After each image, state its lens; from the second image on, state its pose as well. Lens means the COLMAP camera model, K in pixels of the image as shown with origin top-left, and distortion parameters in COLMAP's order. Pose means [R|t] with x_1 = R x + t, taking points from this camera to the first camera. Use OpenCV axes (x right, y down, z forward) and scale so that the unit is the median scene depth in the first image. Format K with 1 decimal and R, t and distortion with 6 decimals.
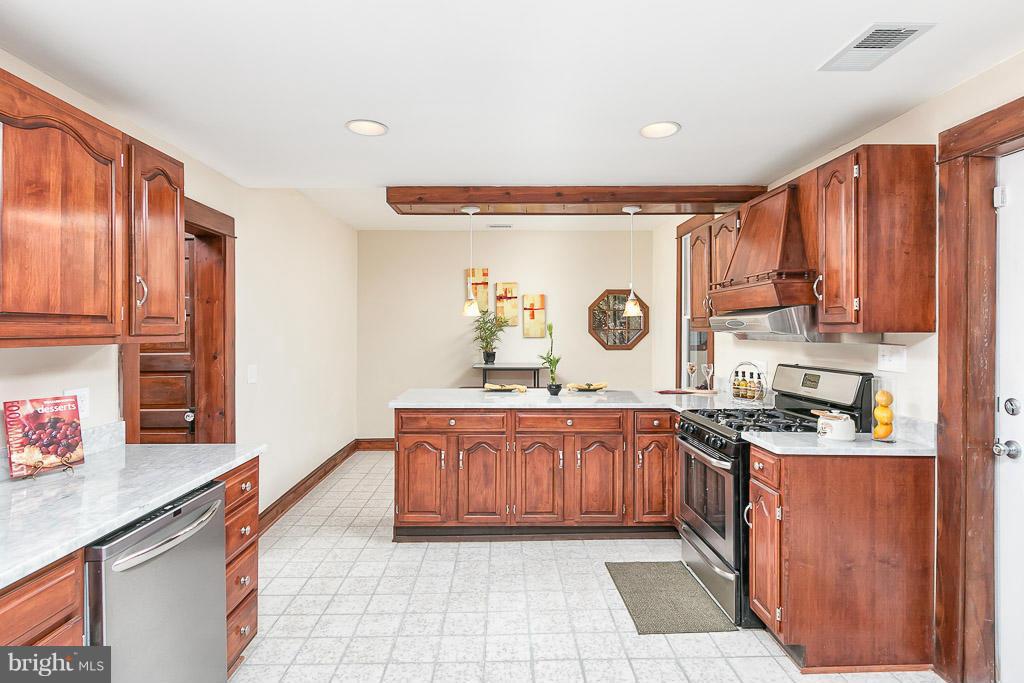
lens RADIAL K [[550.2, 0, 508.5], [0, 550.2, 330.8], [0, 0, 1]] dist [0.006612, -0.002442]
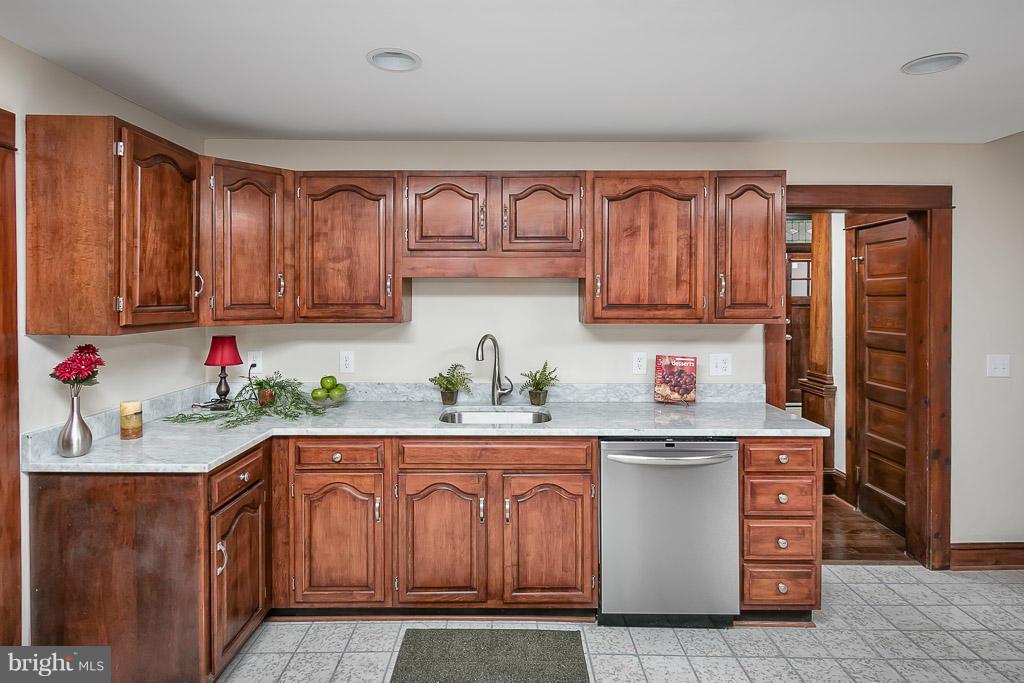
lens RADIAL K [[550.2, 0, 501.7], [0, 550.2, 305.8], [0, 0, 1]] dist [0.006612, -0.002442]
pose [[-0.027185, 0.012884, -0.999547, 0.751952], [-0.001189, 0.999916, 0.012921, -0.041989], [0.999630, 0.001540, -0.027168, 0.555106]]
